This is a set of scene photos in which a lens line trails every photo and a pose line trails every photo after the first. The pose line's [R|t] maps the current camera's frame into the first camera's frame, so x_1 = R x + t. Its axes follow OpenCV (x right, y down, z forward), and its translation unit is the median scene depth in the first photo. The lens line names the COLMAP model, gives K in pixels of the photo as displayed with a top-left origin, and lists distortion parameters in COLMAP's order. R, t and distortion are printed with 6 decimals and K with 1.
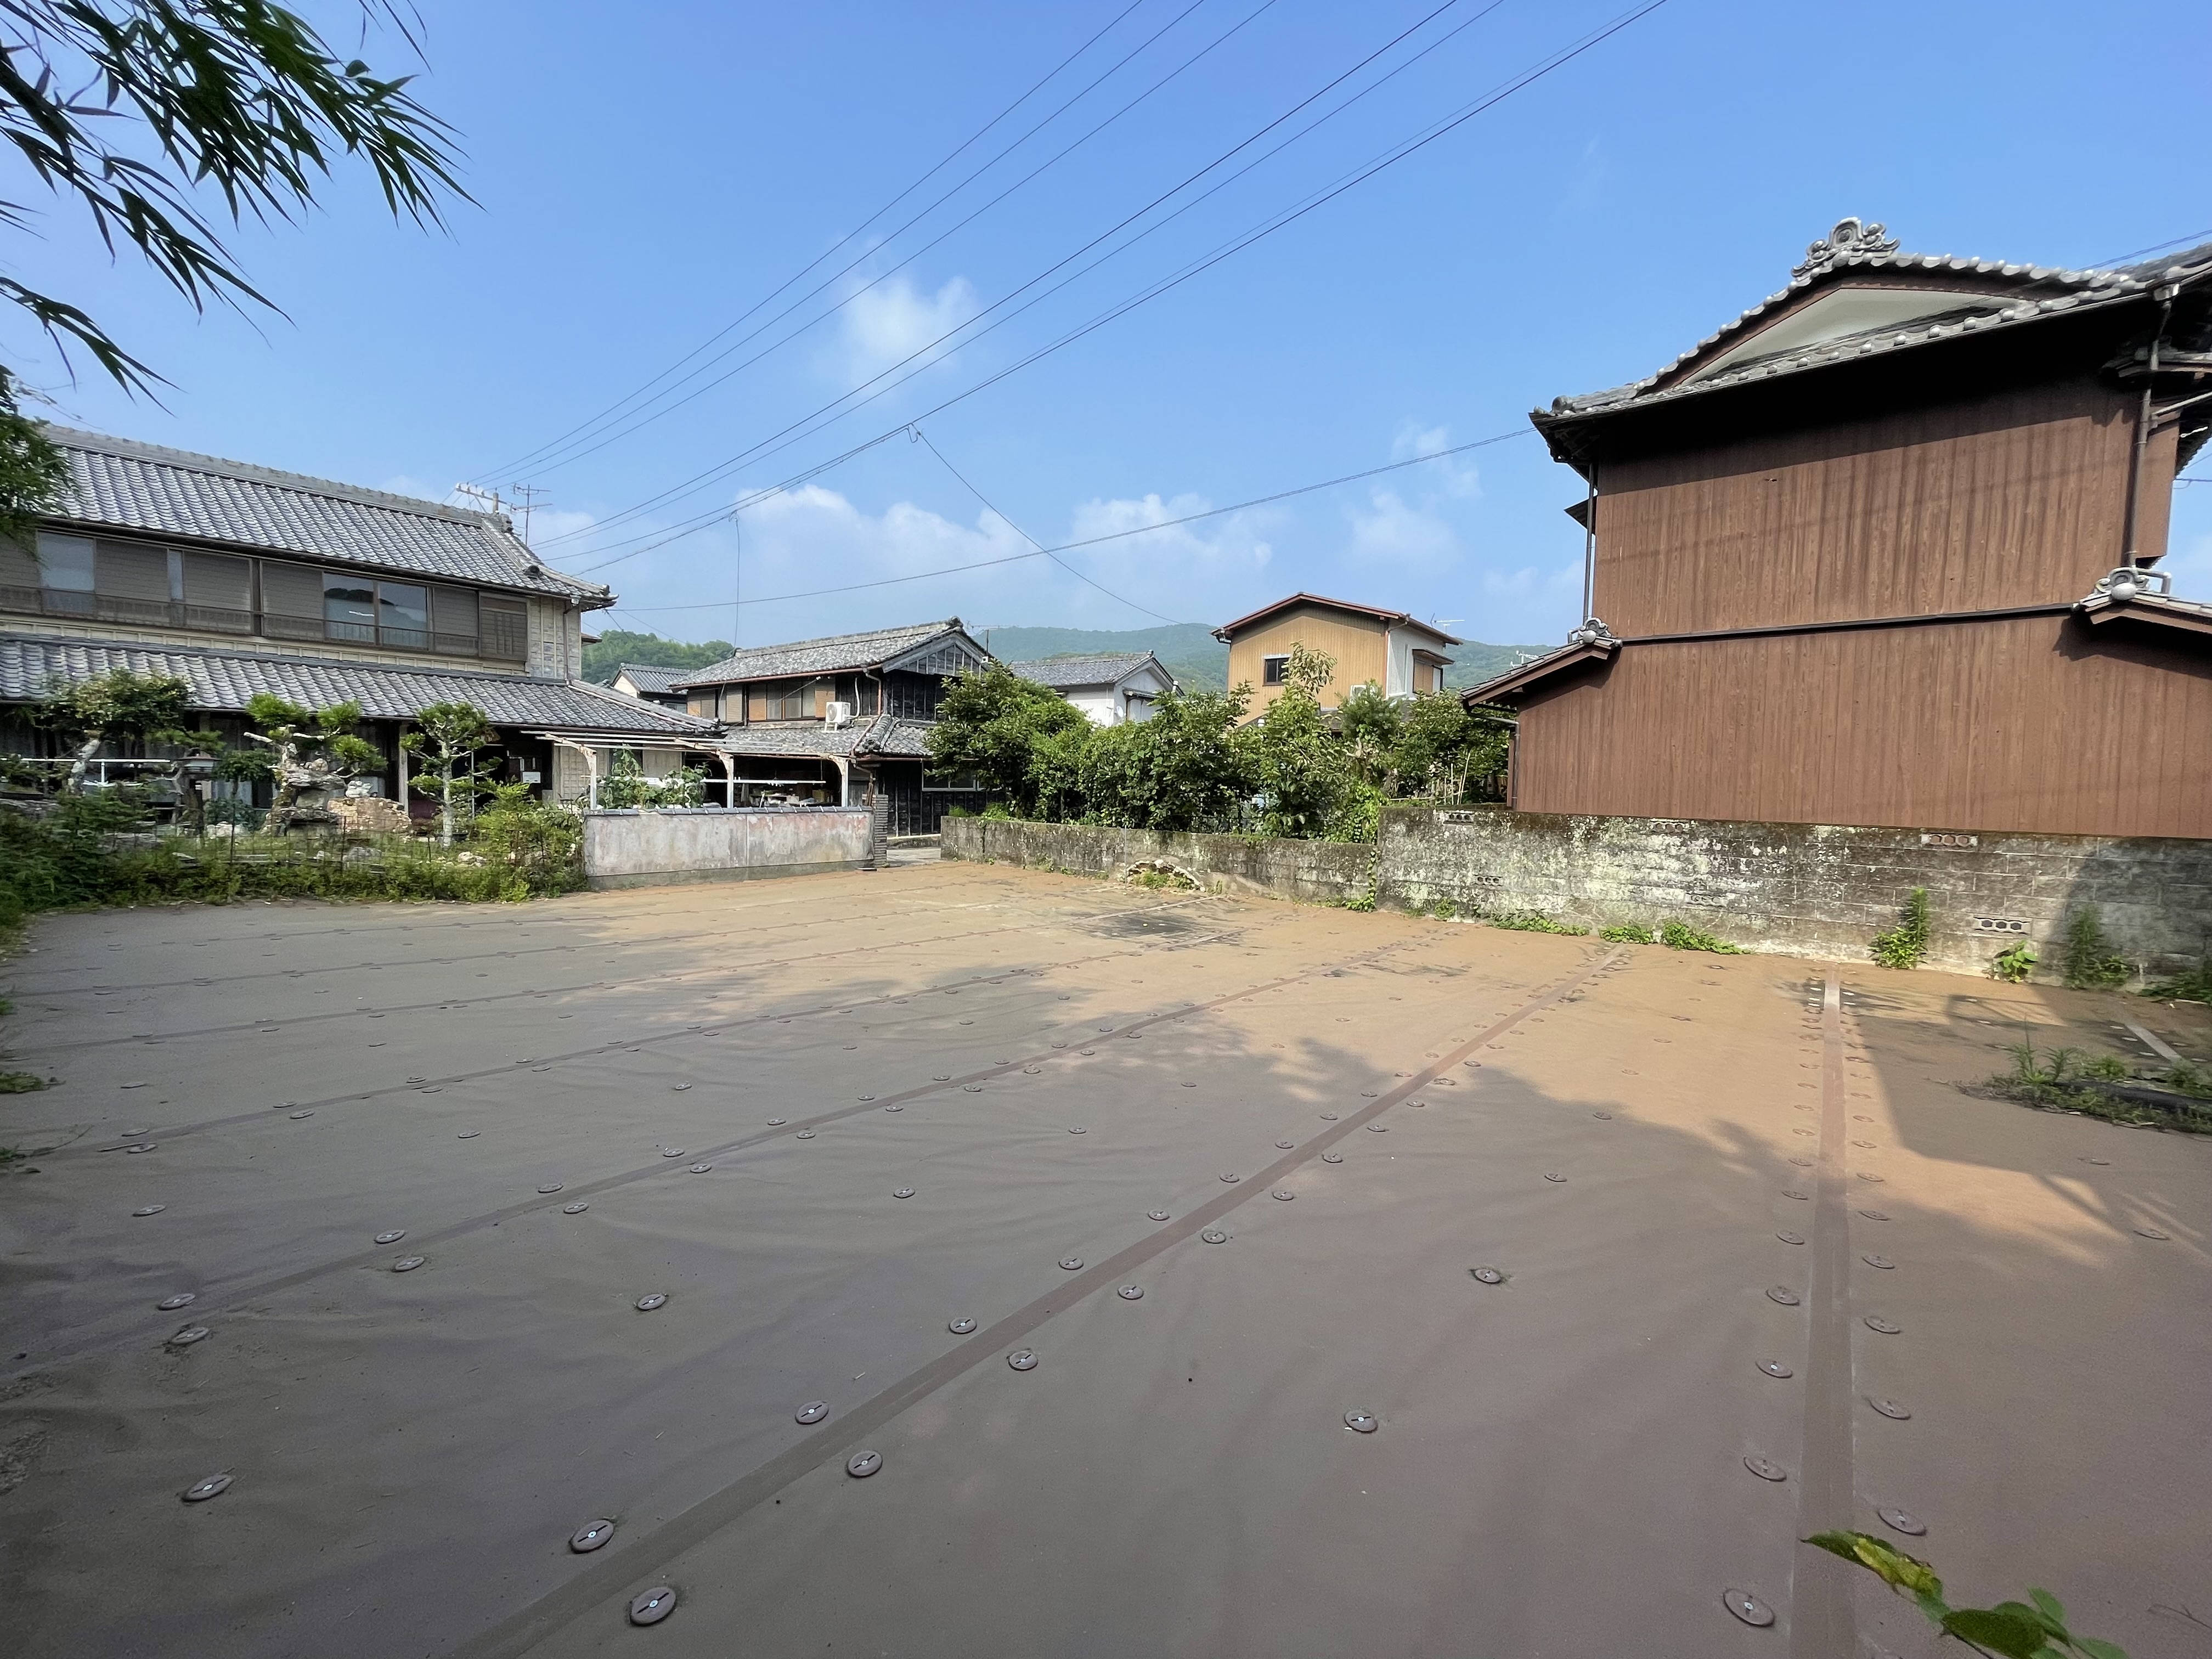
lens RADIAL K [[897.9, 0, 1106.0], [0, 897.9, 829.5], [0, 0, 1]] dist [0.000023, 0.000053]
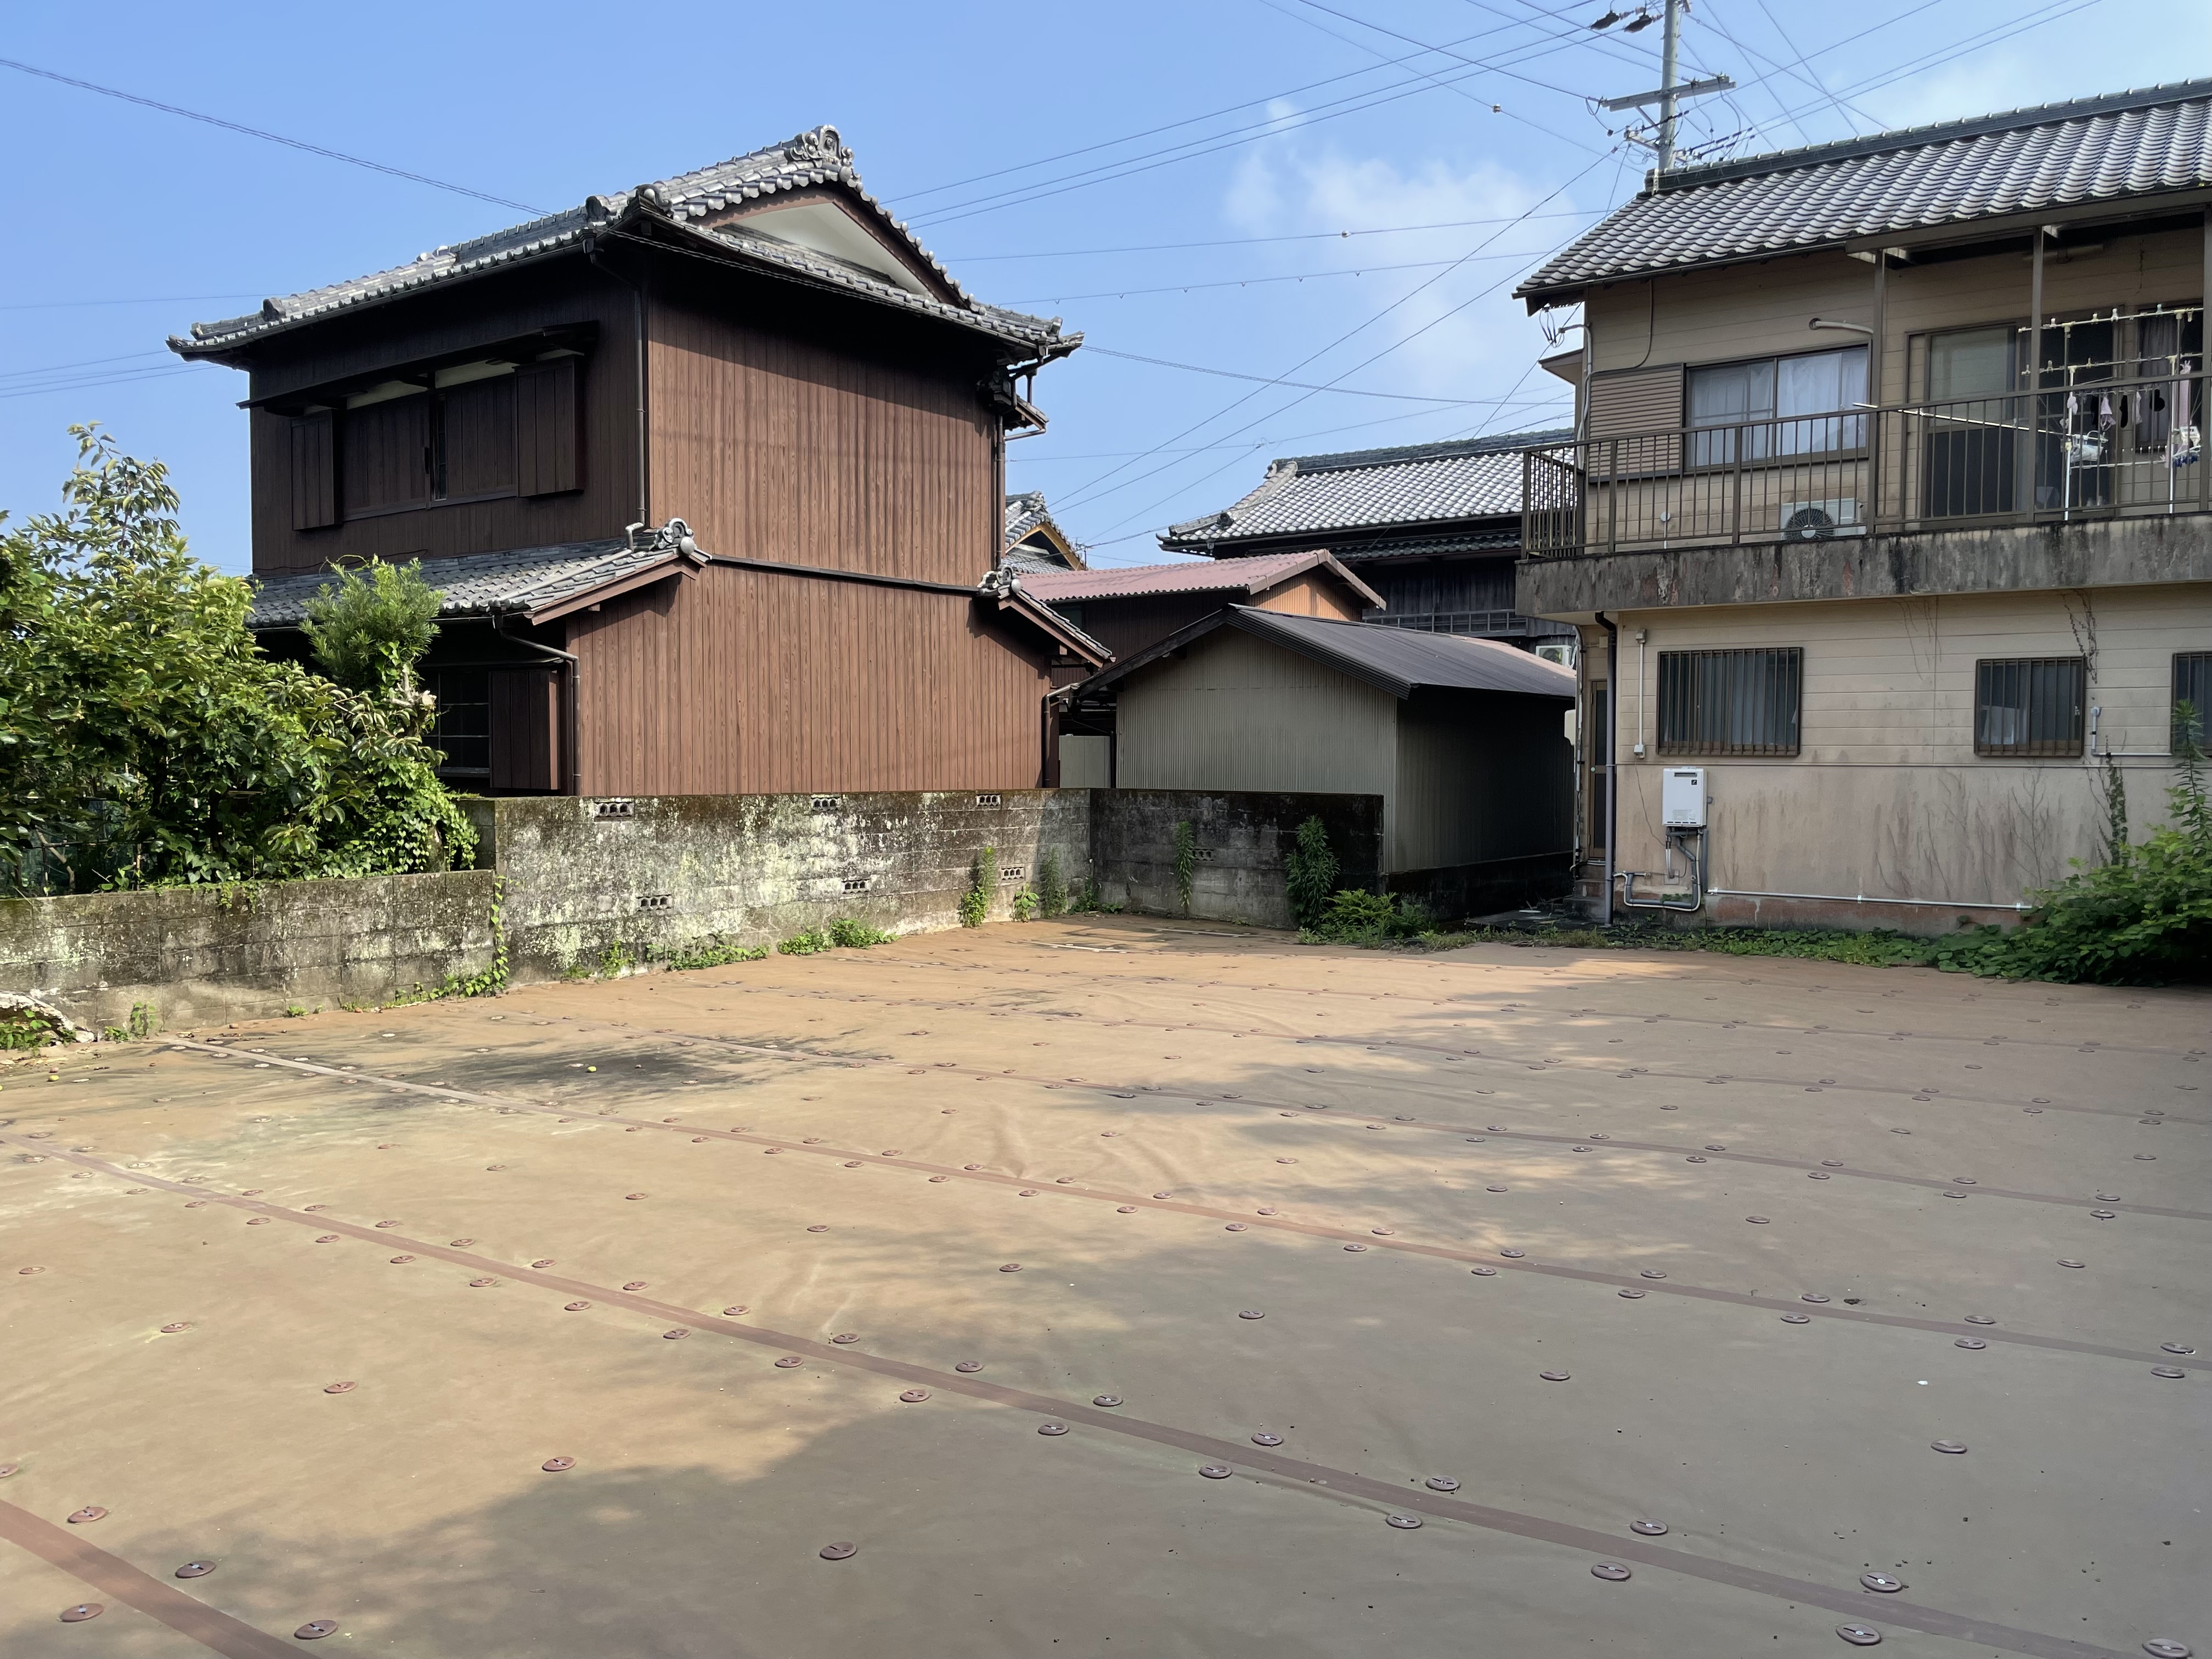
lens RADIAL K [[1764.1, 0, 1106.0], [0, 1764.1, 829.5], [0, 0, 1]] dist [0.048179, -0.000956]
pose [[-0.093252, -0.065899, 0.993459, -0.919289], [0.048035, 0.996347, 0.070599, -0.074575], [-0.994483, 0.054305, -0.089746, 0.821423]]
